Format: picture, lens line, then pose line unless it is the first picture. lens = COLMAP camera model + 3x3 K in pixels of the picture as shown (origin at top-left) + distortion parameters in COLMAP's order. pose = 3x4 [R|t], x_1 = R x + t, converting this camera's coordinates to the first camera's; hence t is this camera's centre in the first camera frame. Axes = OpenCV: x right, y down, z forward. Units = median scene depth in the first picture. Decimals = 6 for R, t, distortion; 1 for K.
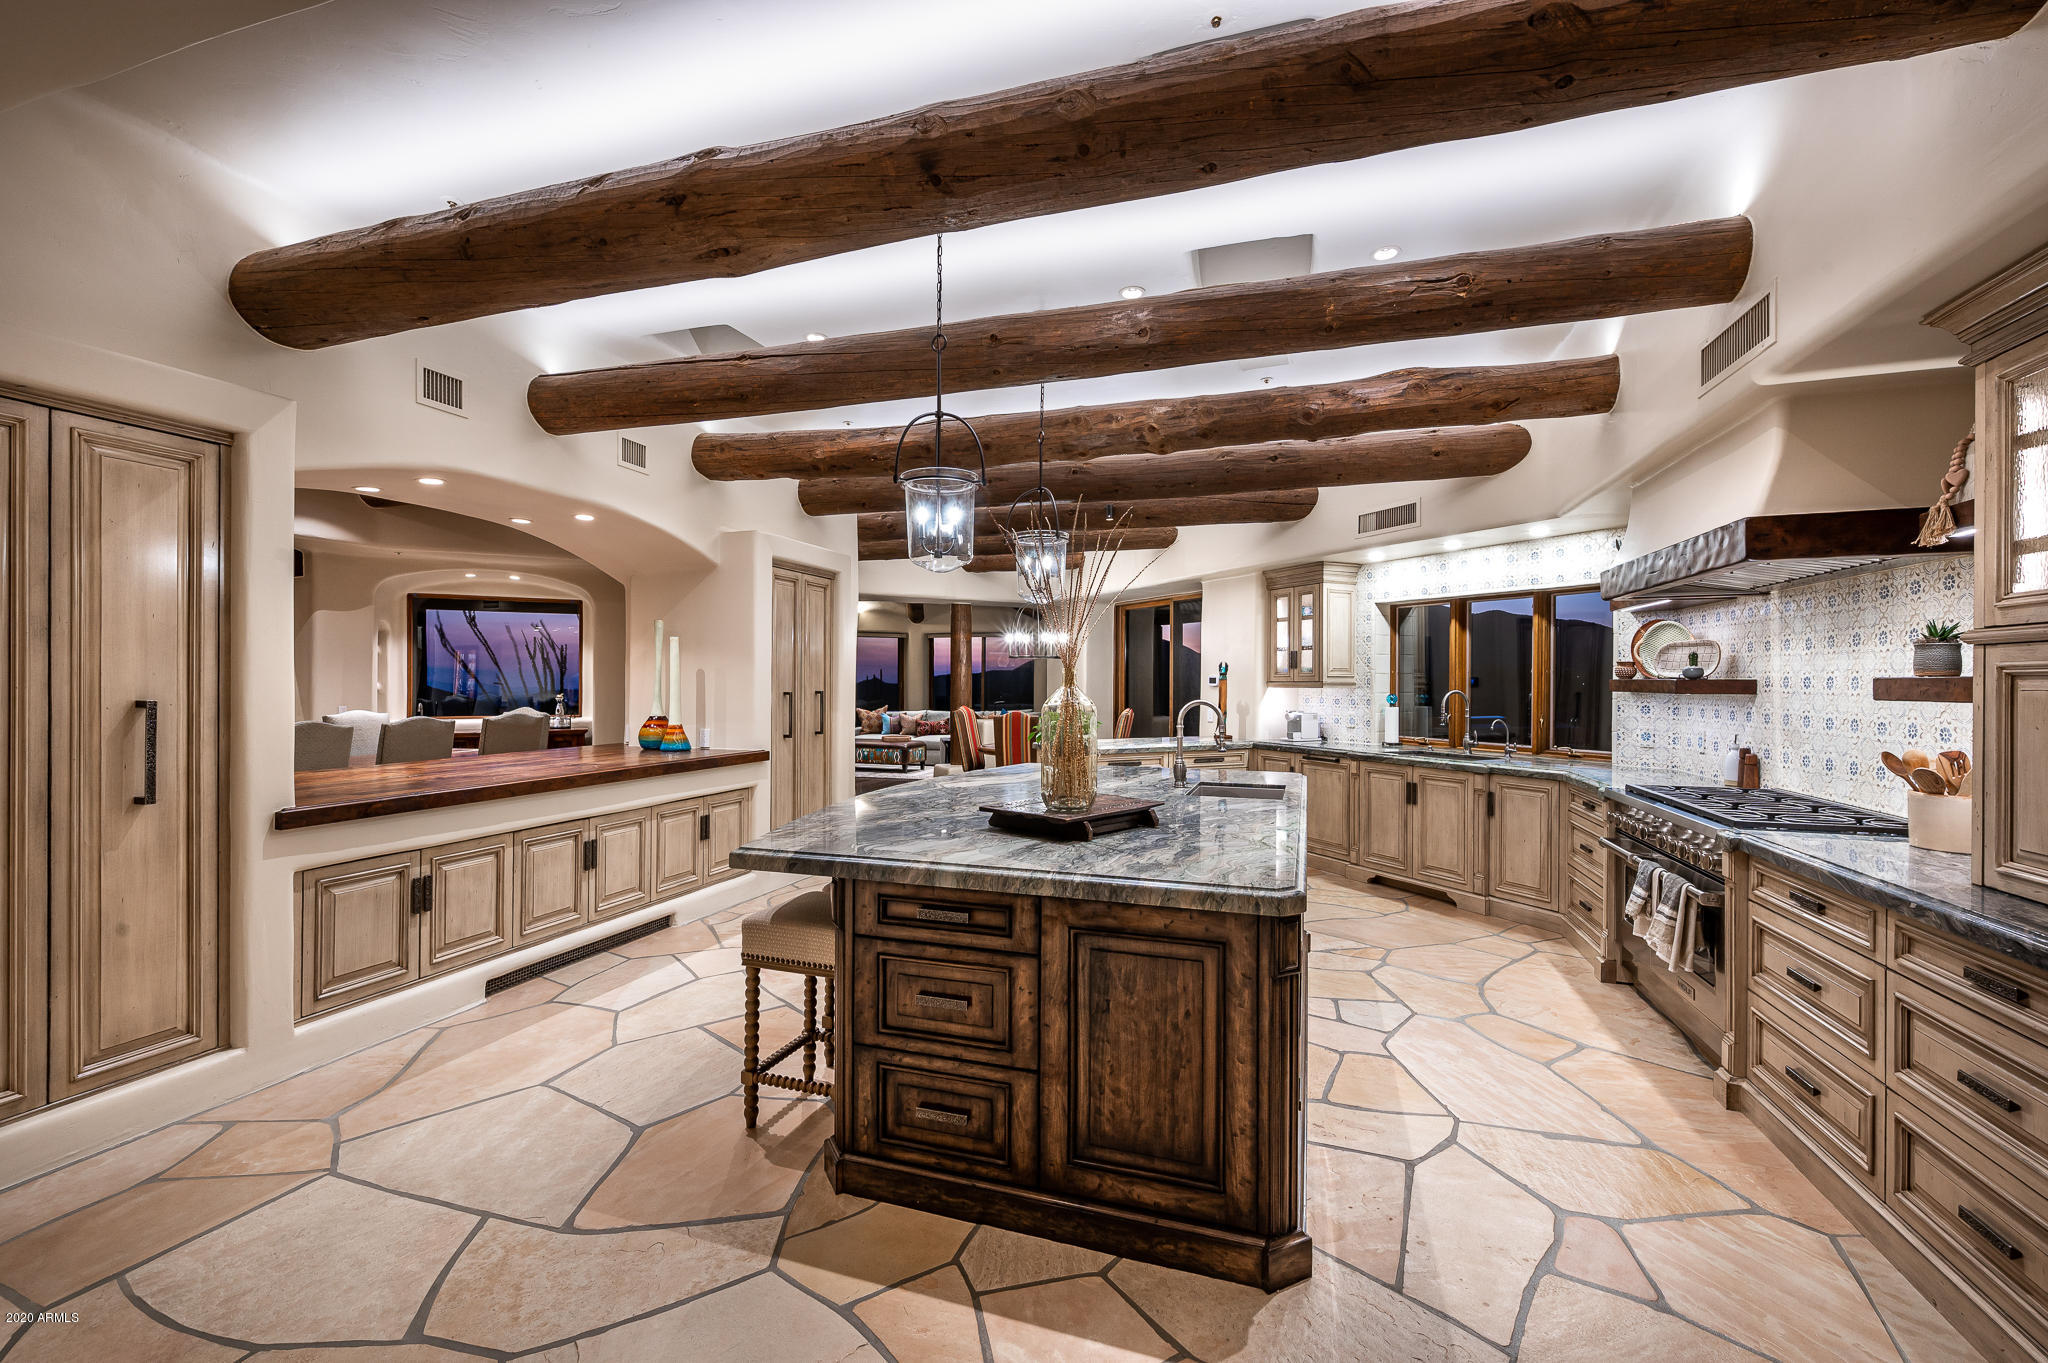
lens RADIAL K [[843.6, 0, 1029.1], [0, 843.6, 680.4], [0, 0, 1]] dist [0.000000, 0.000701]
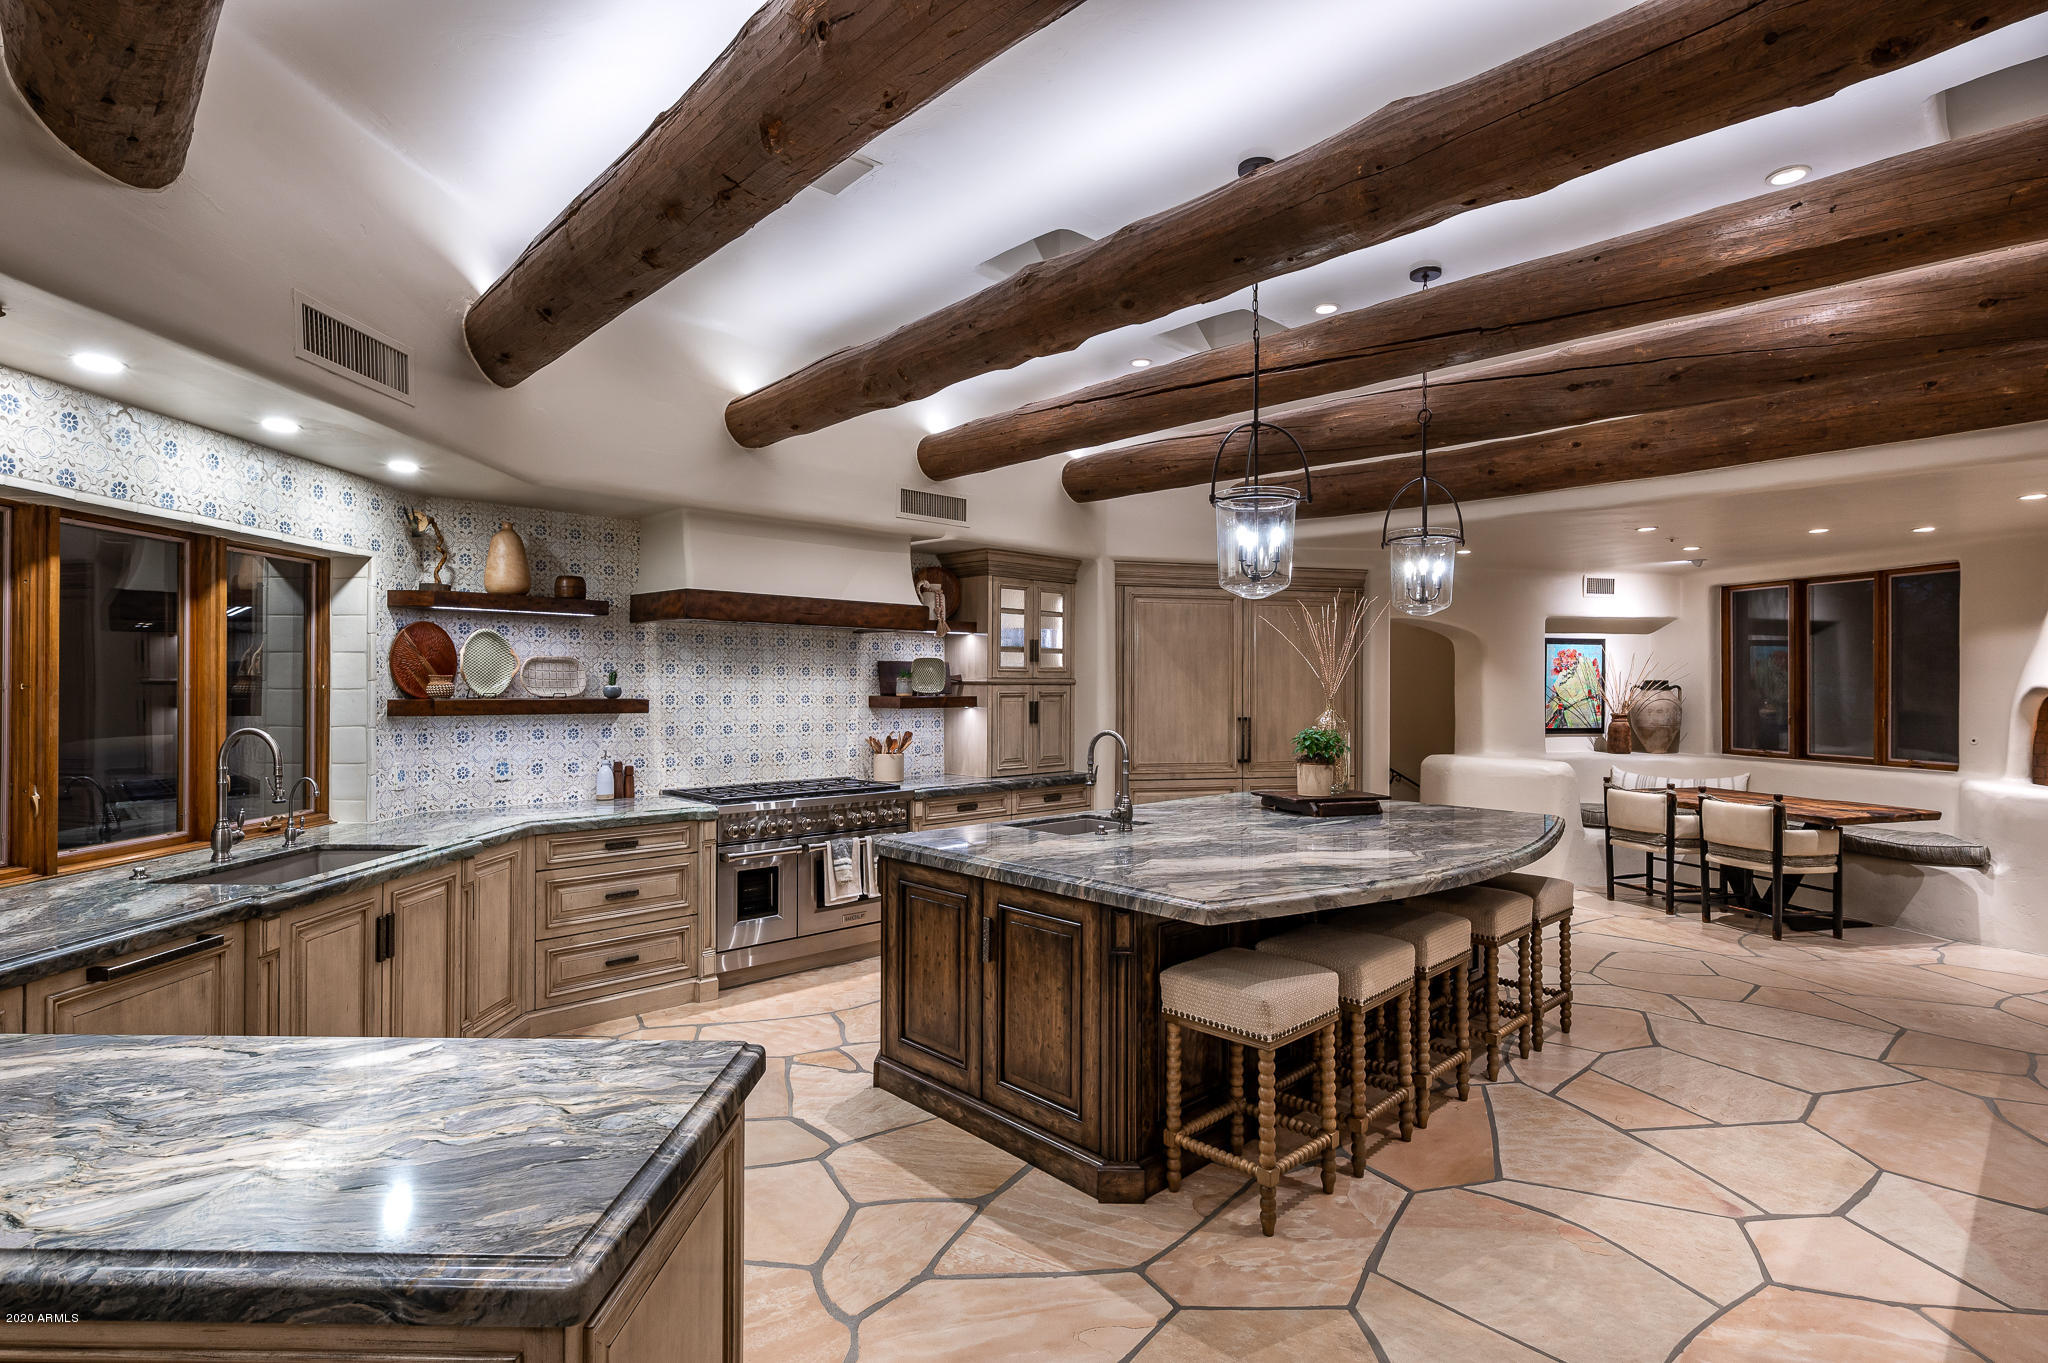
lens RADIAL K [[998.6, 0, 1027.3], [0, 998.6, 685.5], [0, 0, 1]] dist [0.008907, -0.001604]
pose [[-0.879929, -0.007845, 0.475041, -0.247546], [-0.009153, 0.999958, -0.000439, -0.025750], [-0.475018, -0.004734, -0.879964, 2.180380]]
